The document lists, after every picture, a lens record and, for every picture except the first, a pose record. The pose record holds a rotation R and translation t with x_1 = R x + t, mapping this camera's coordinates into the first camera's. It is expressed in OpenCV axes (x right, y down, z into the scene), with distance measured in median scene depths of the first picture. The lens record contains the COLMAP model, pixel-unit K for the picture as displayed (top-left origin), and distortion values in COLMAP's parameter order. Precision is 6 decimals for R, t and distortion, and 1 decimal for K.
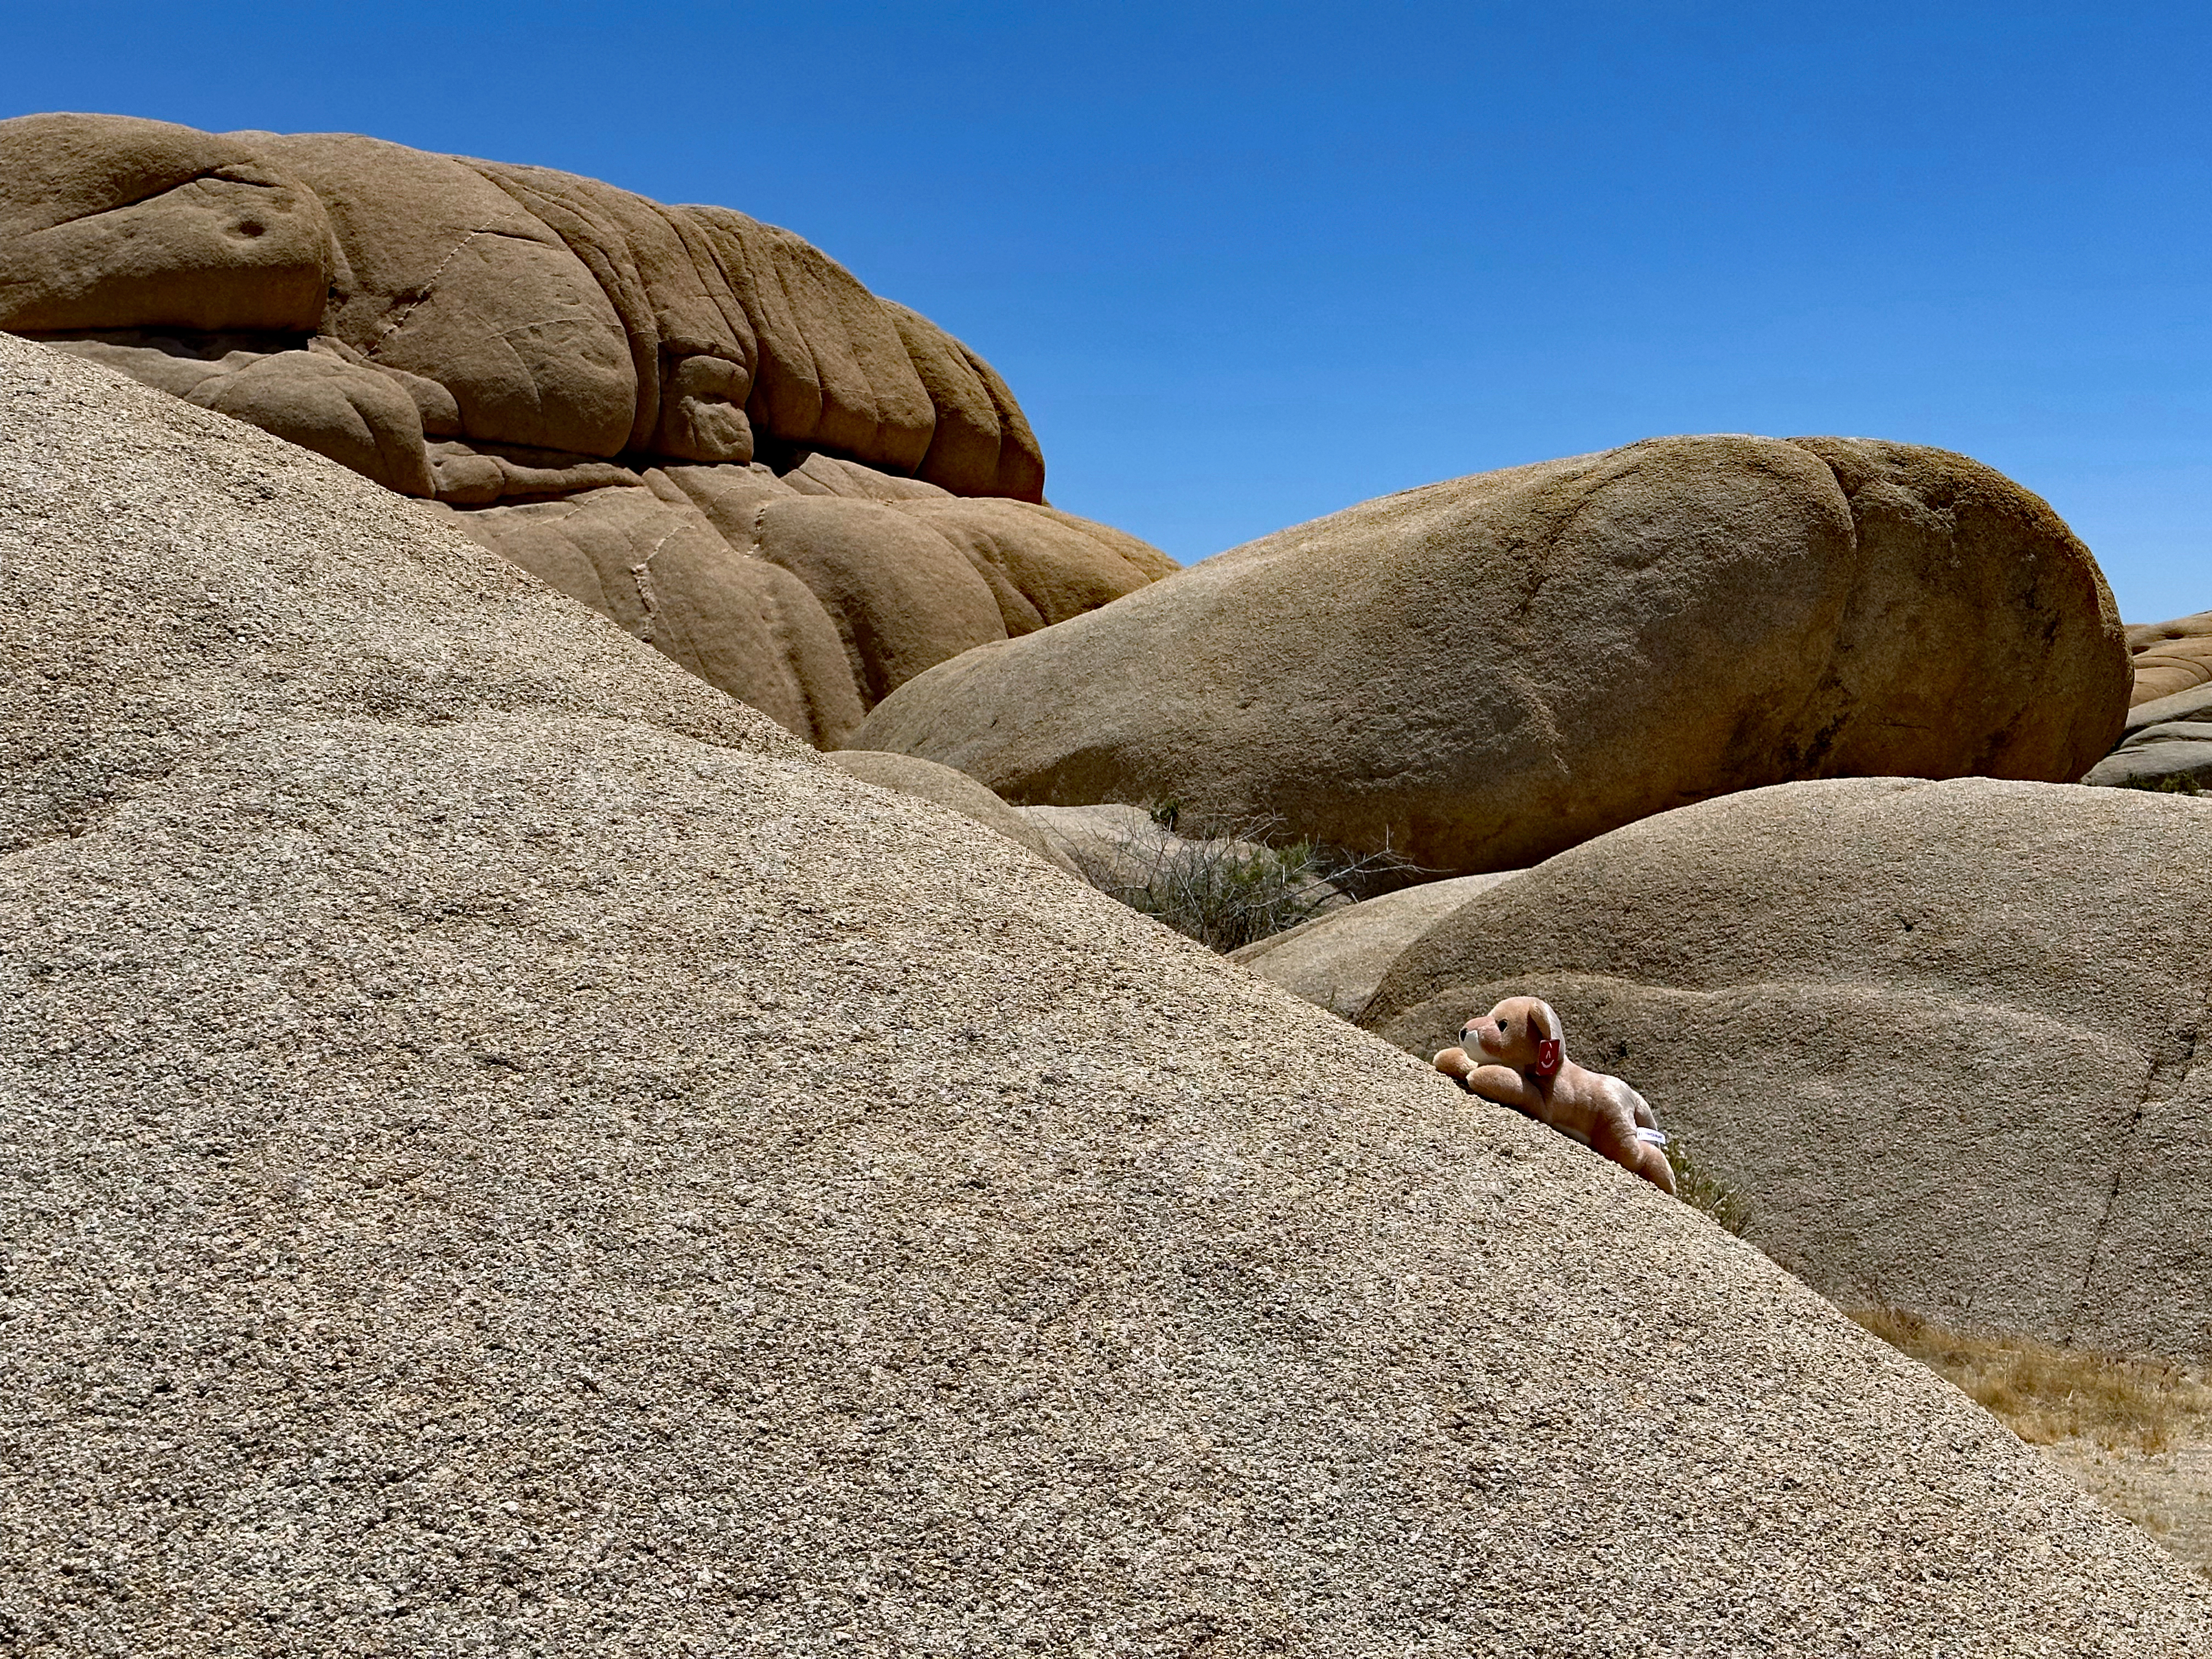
lens RADIAL K [[3070.0, 0, 1121.6], [0, 3070.0, 871.1], [0, 0, 1]] dist [0.123847, 0.000000]
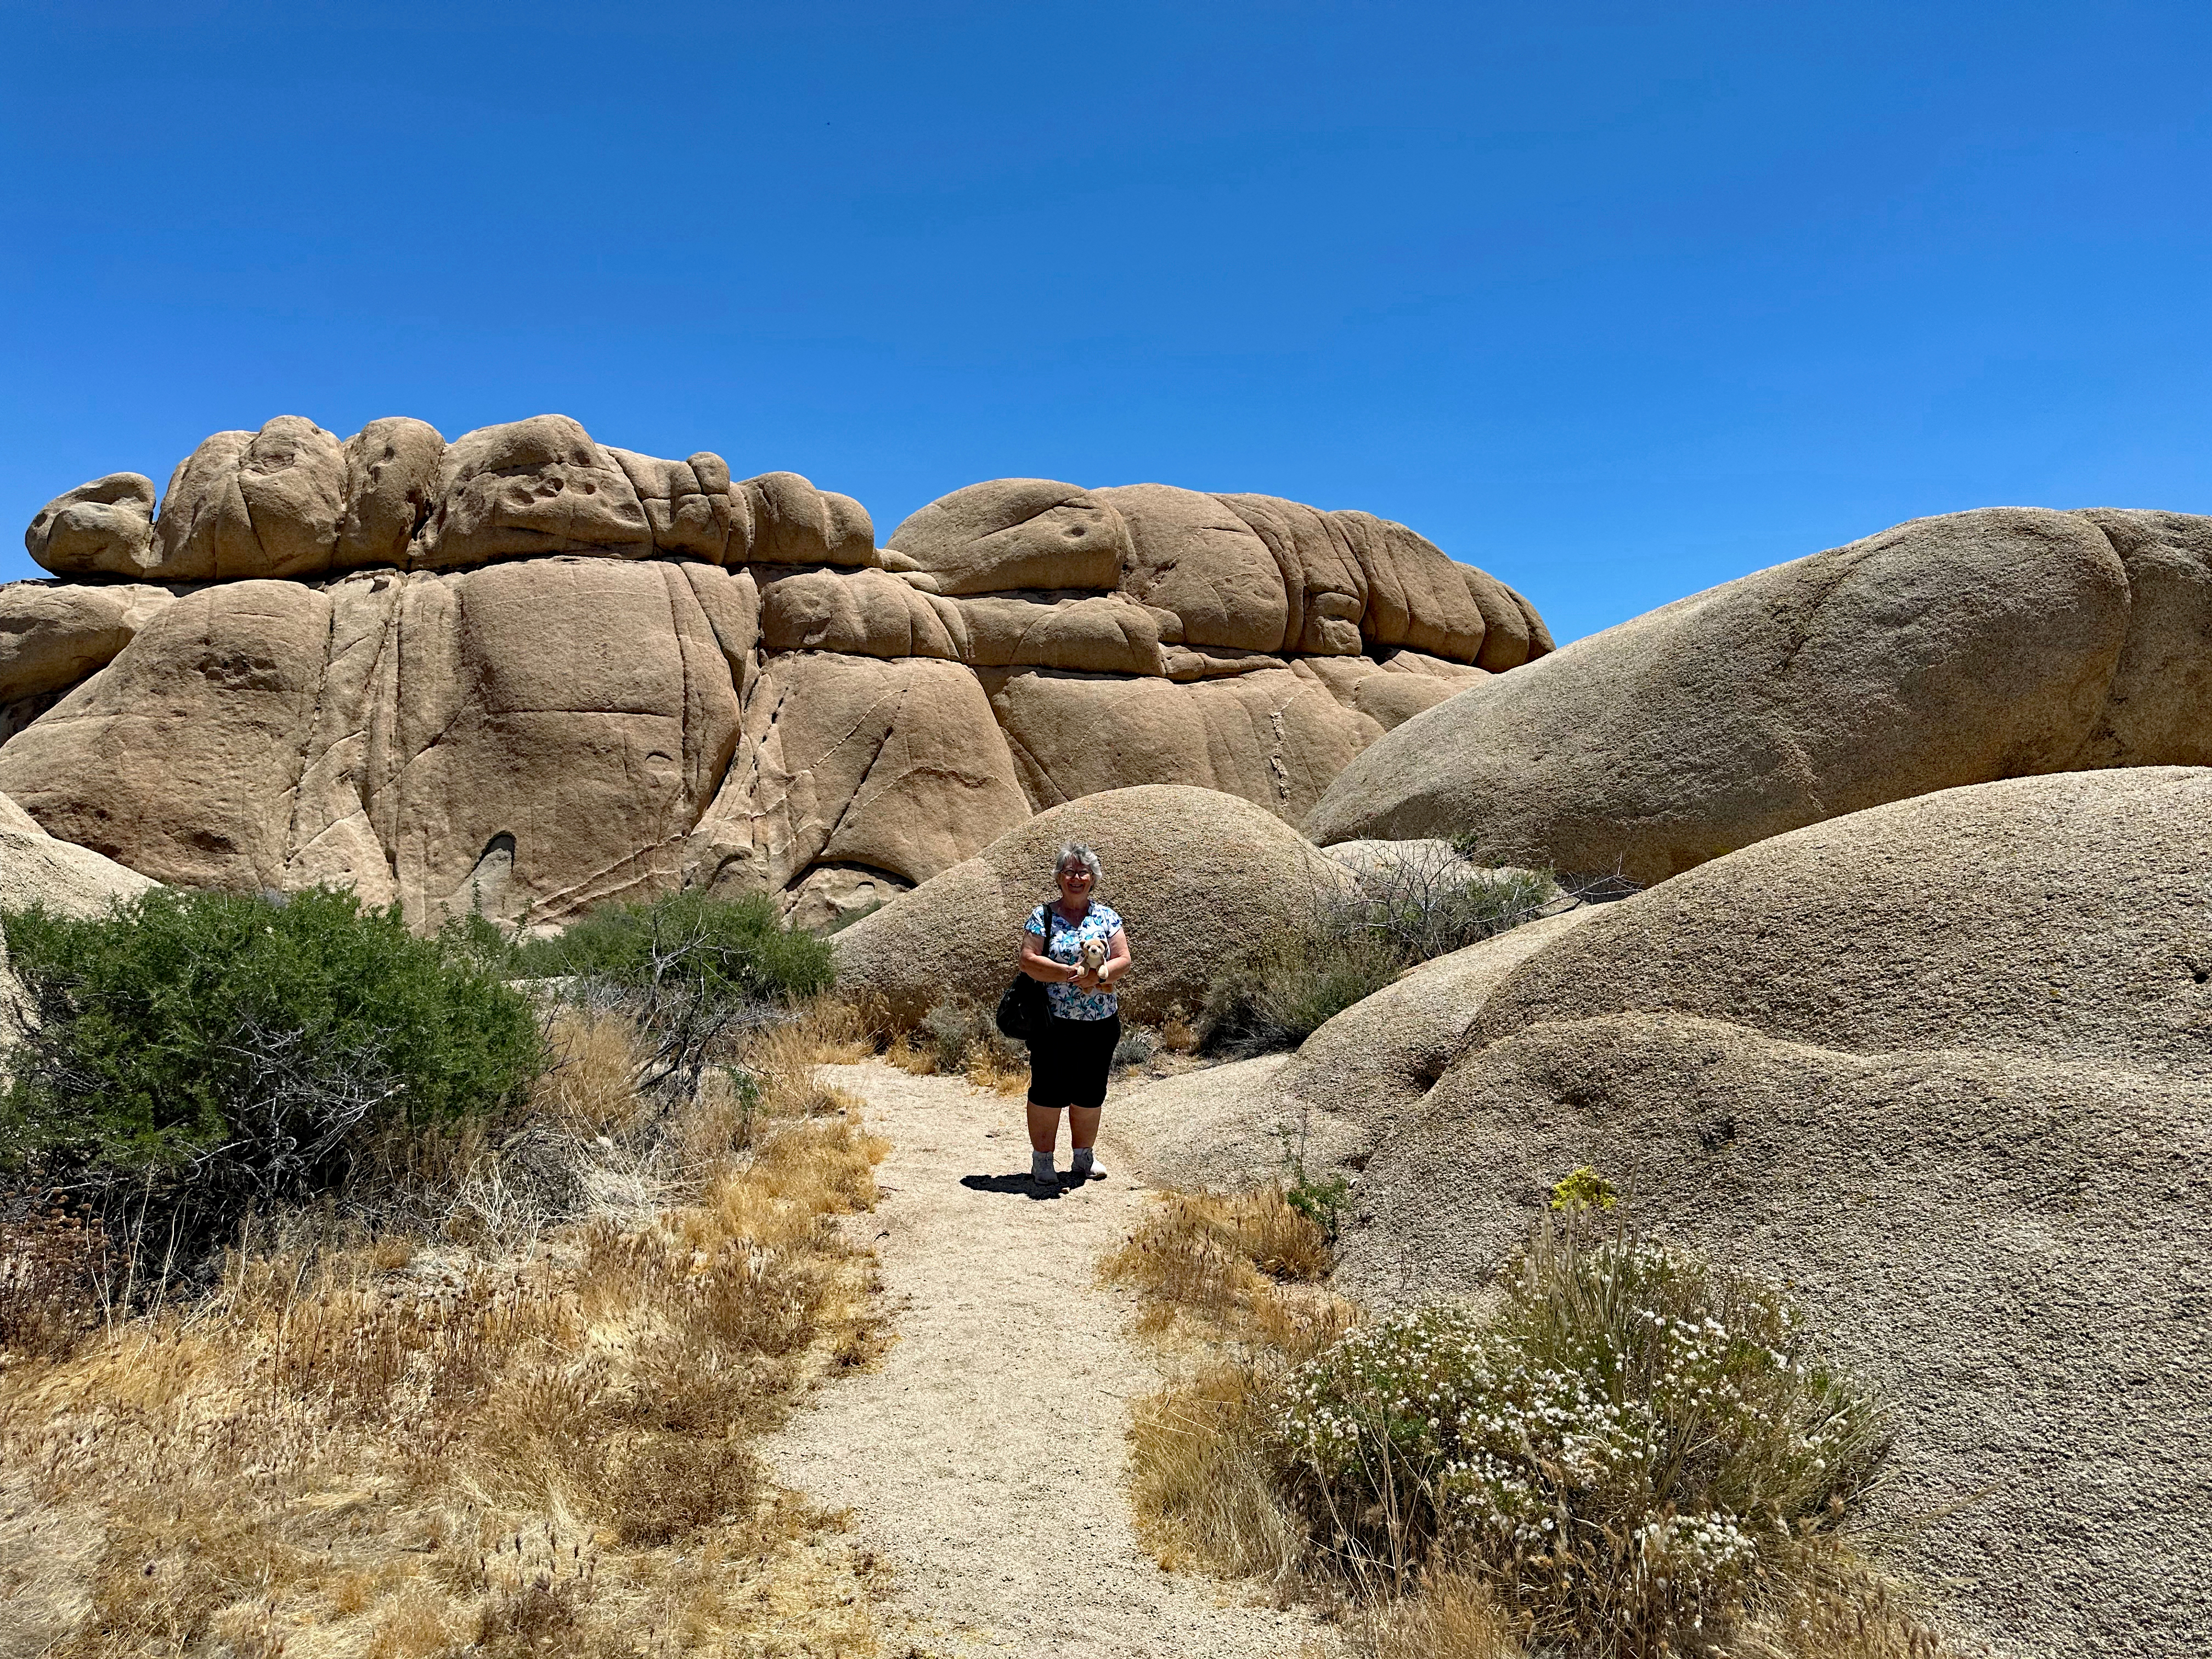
lens RADIAL K [[1539.9, 0, 1098.3], [0, 1539.9, 838.7], [0, 0, 1]] dist [0.091692, -0.128823]
pose [[0.936916, 0.016187, -0.349180, 0.137391], [-0.030959, 0.998844, -0.036766, 0.007993], [0.348181, 0.045257, 0.936334, 0.553394]]
